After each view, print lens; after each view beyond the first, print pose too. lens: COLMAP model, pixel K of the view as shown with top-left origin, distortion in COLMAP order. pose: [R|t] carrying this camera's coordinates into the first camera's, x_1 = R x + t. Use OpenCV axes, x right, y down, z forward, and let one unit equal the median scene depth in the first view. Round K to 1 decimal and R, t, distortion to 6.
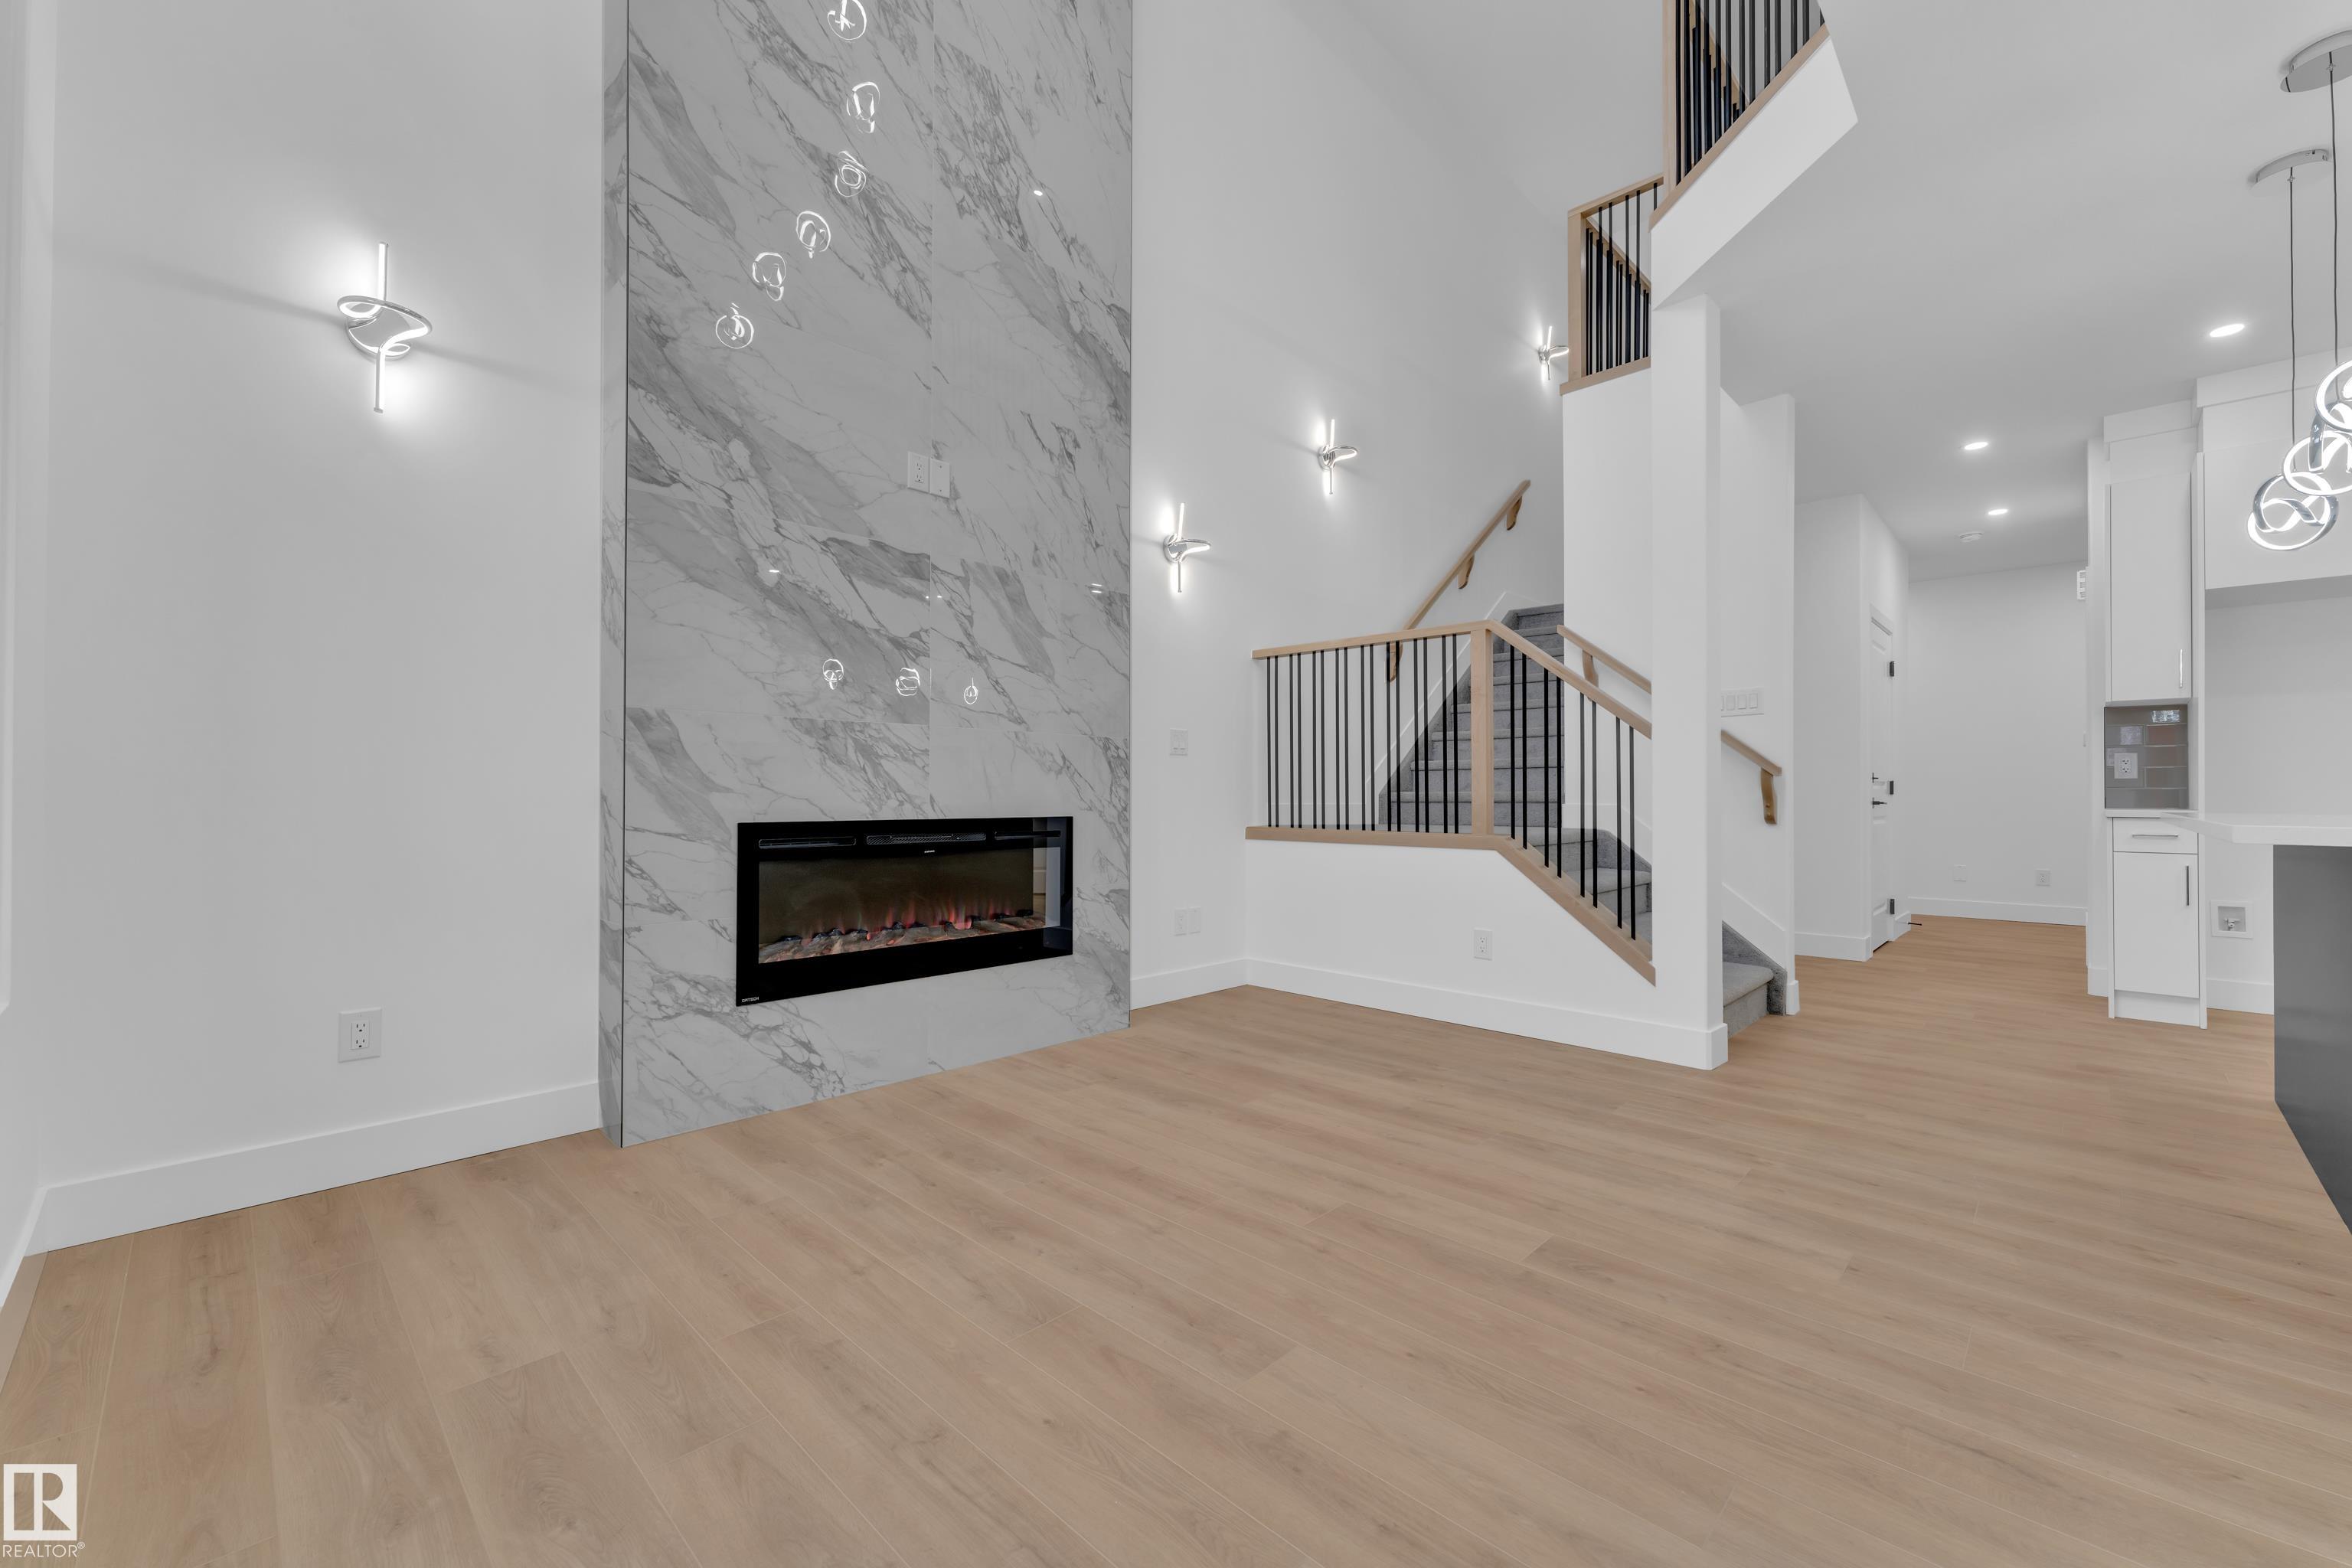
lens RADIAL K [[938.3, 0, 1173.2], [0, 938.3, 786.6], [0, 0, 1]] dist [0.001987, -0.000573]
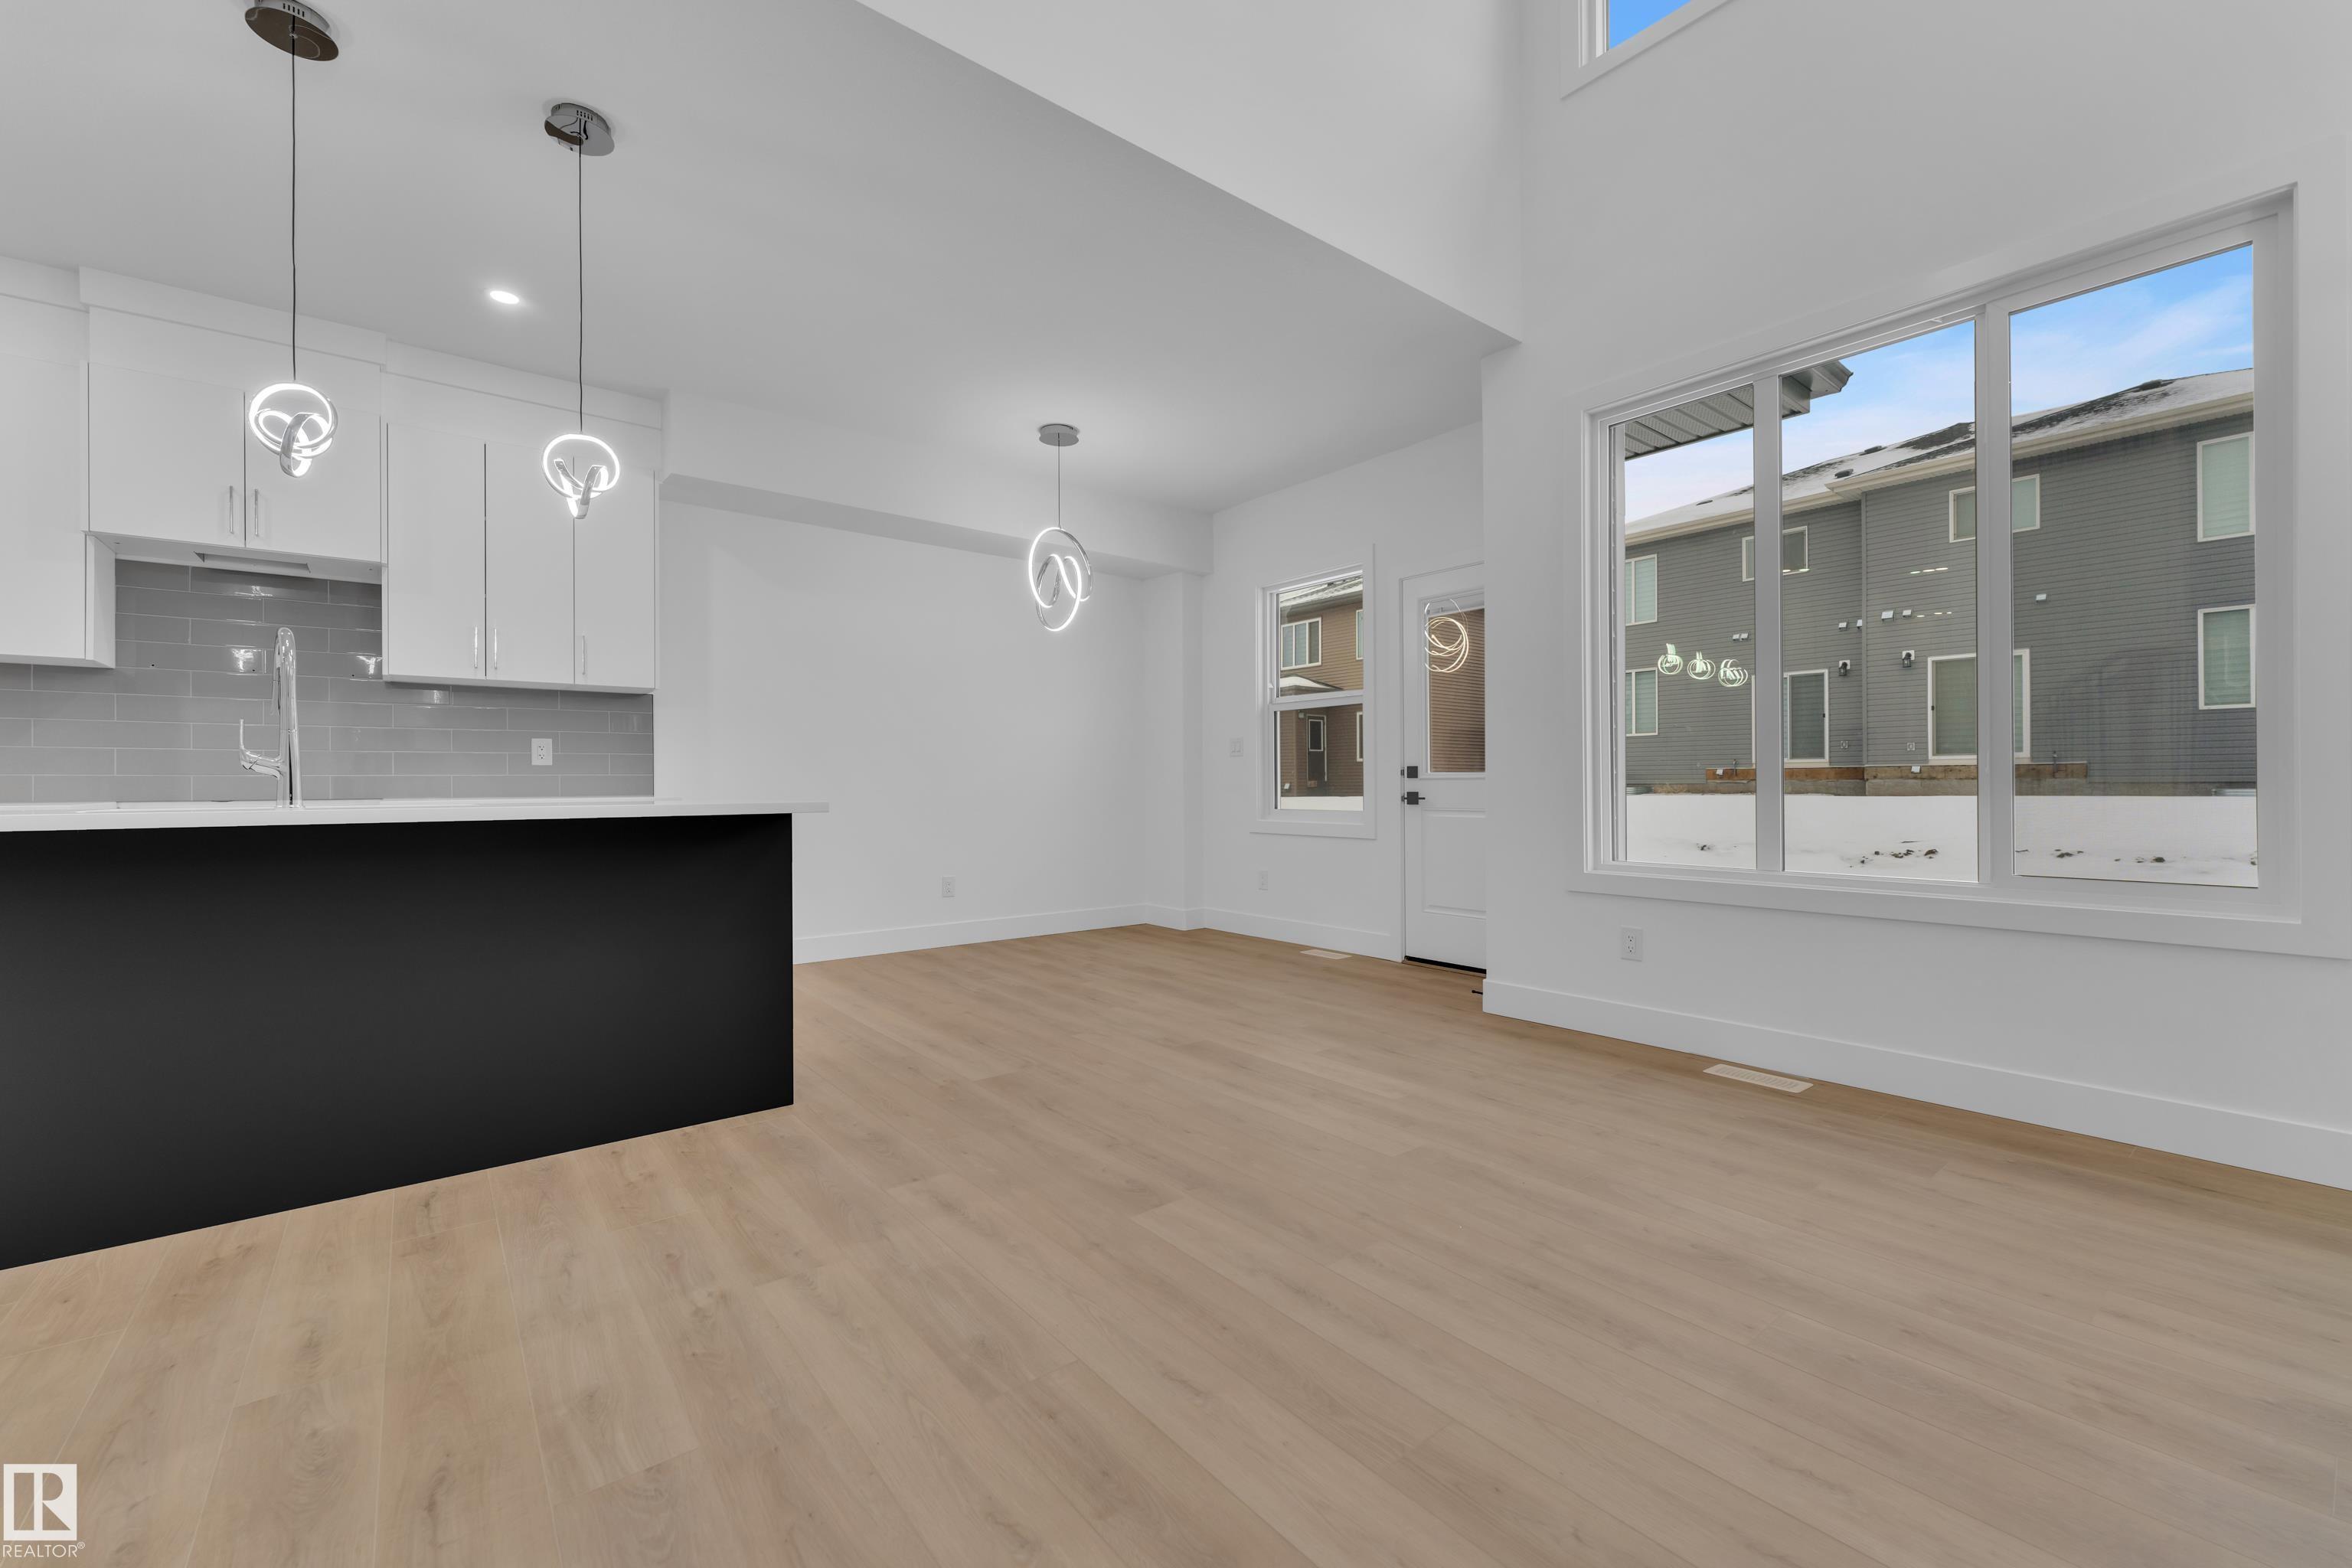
lens RADIAL K [[951.3, 0, 1176.0], [0, 951.3, 784.0], [0, 0, 1]] dist [-0.000288, -0.000183]
pose [[-0.992491, 0.003119, 0.122276, 0.146322], [0.001866, 0.999945, -0.010364, 0.013736], [-0.122302, -0.010058, -0.992442, 1.296518]]
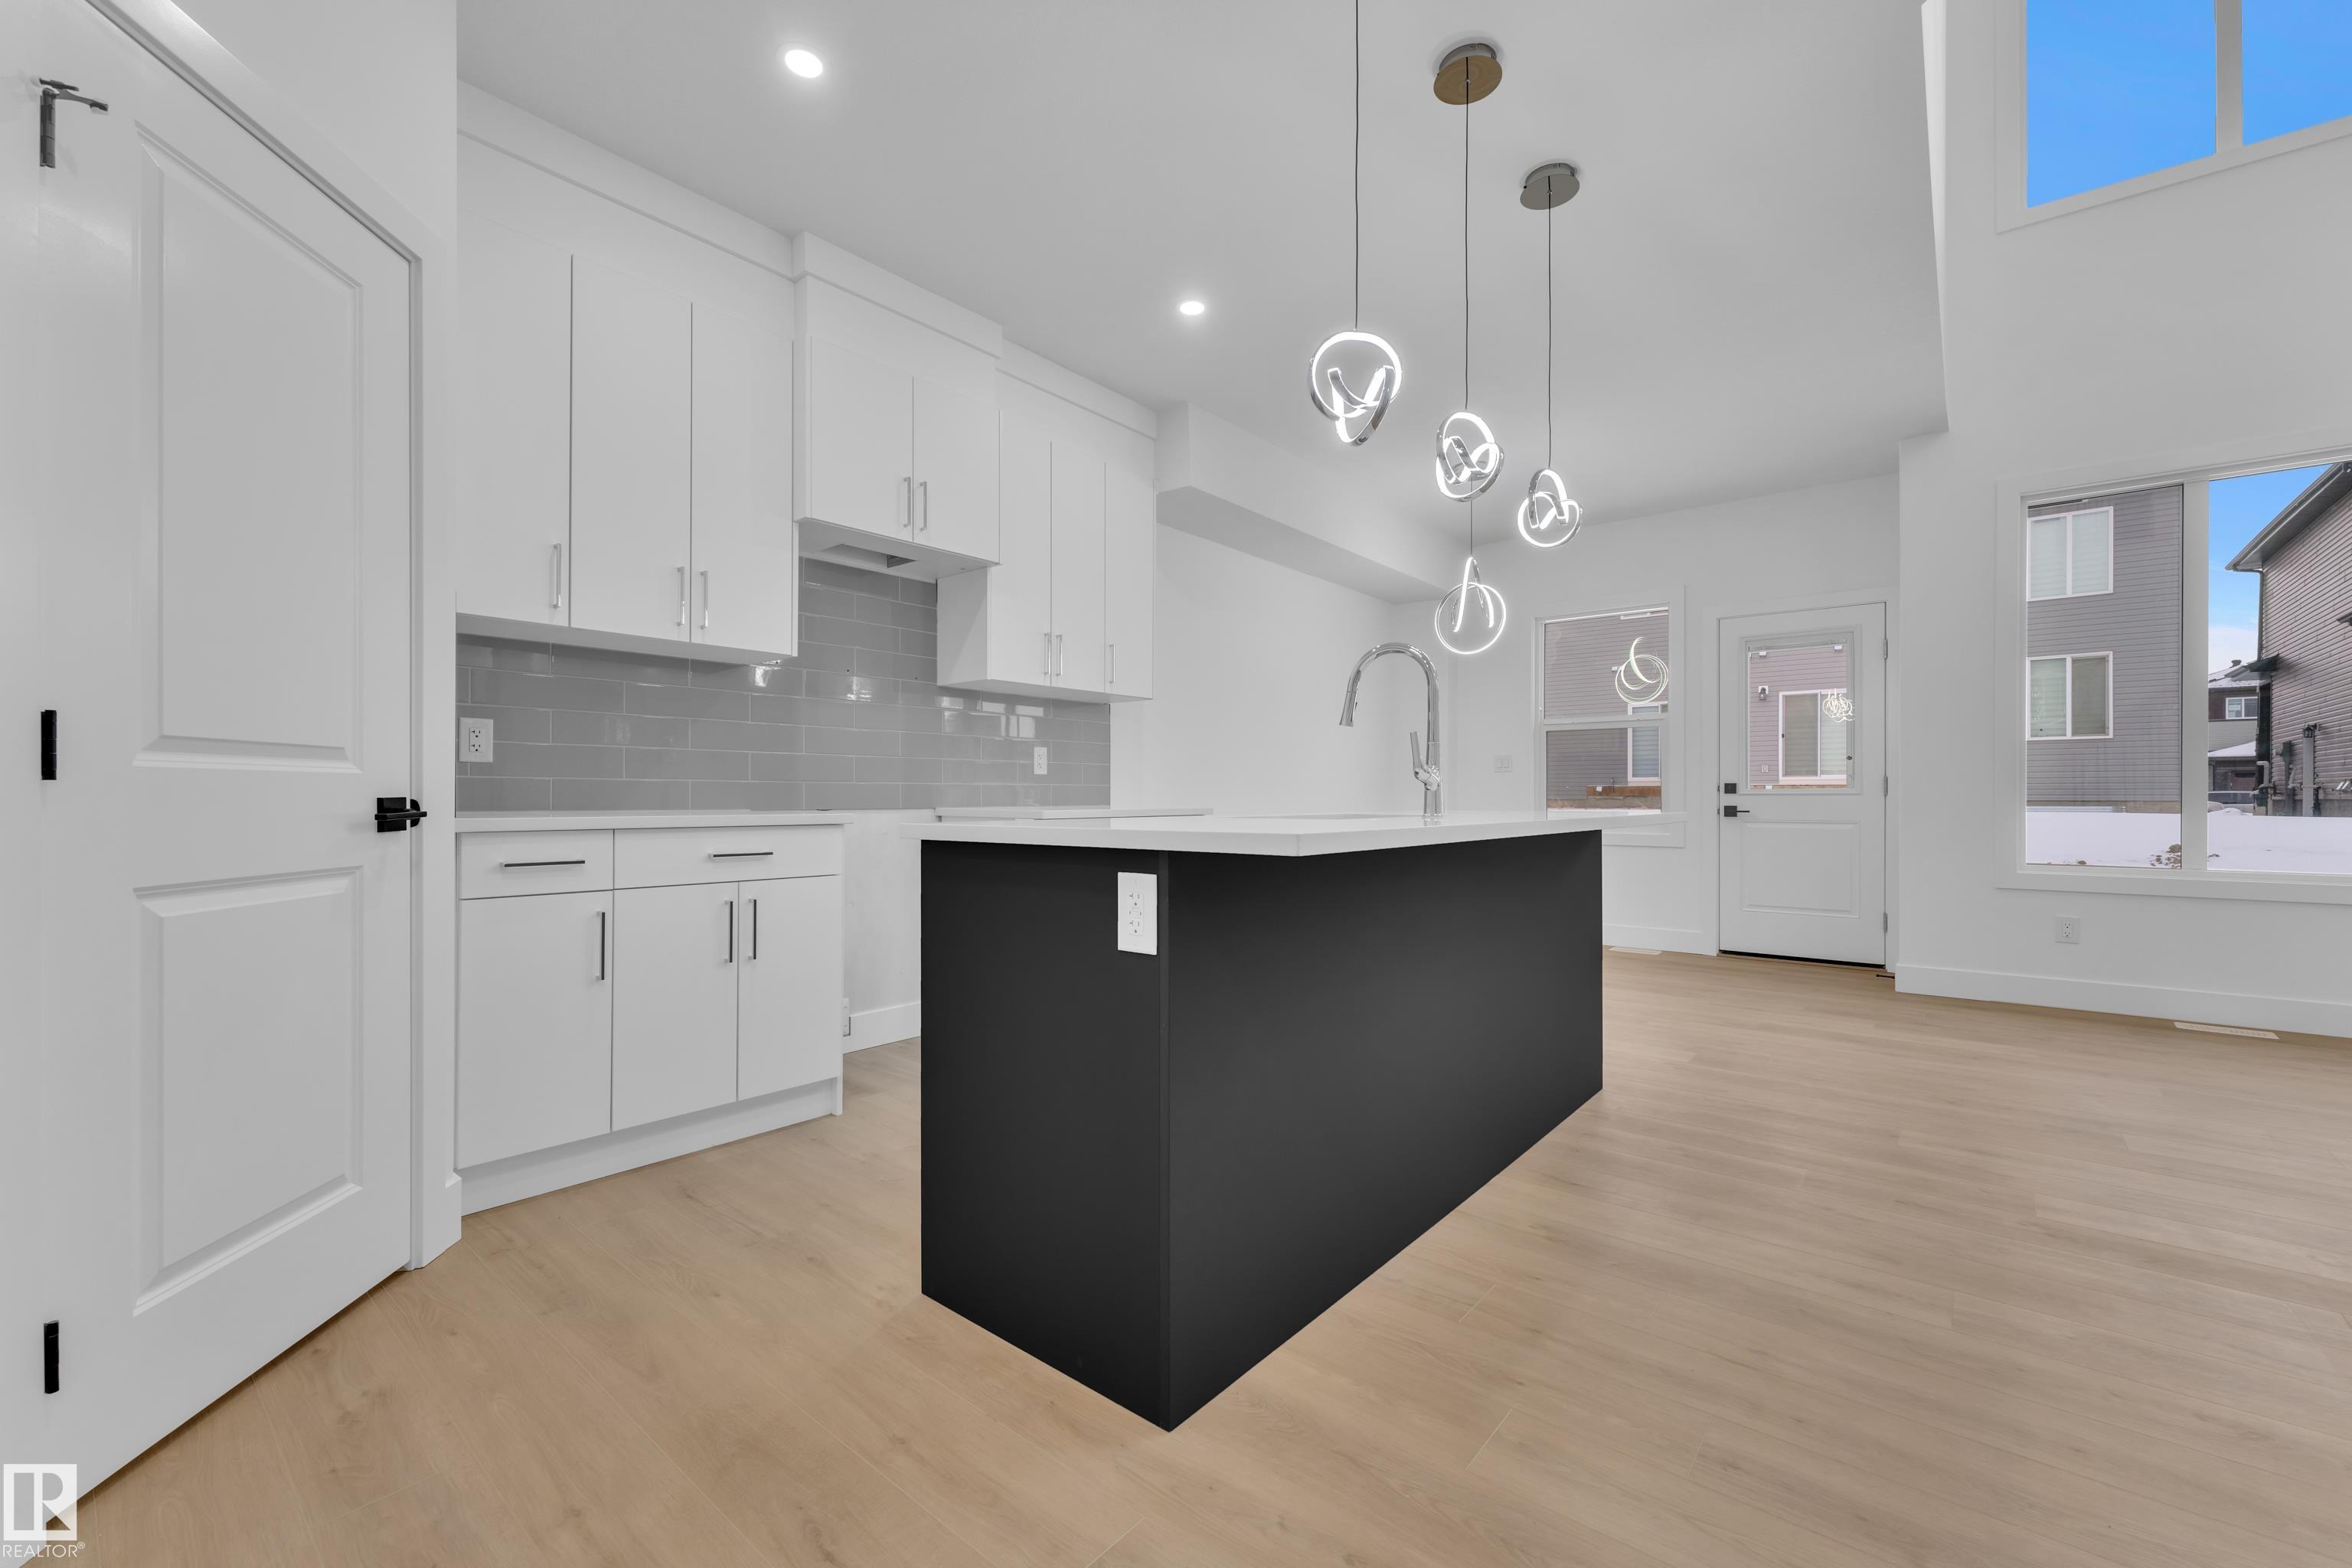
lens RADIAL K [[951.1, 0, 1169.1], [0, 951.1, 794.8], [0, 0, 1]] dist [0.001112, -0.000157]
pose [[-0.997300, -0.003912, -0.073325, 1.138872], [-0.003002, 0.999917, -0.012514, 0.016348], [0.073368, -0.012260, -0.997230, 1.399355]]
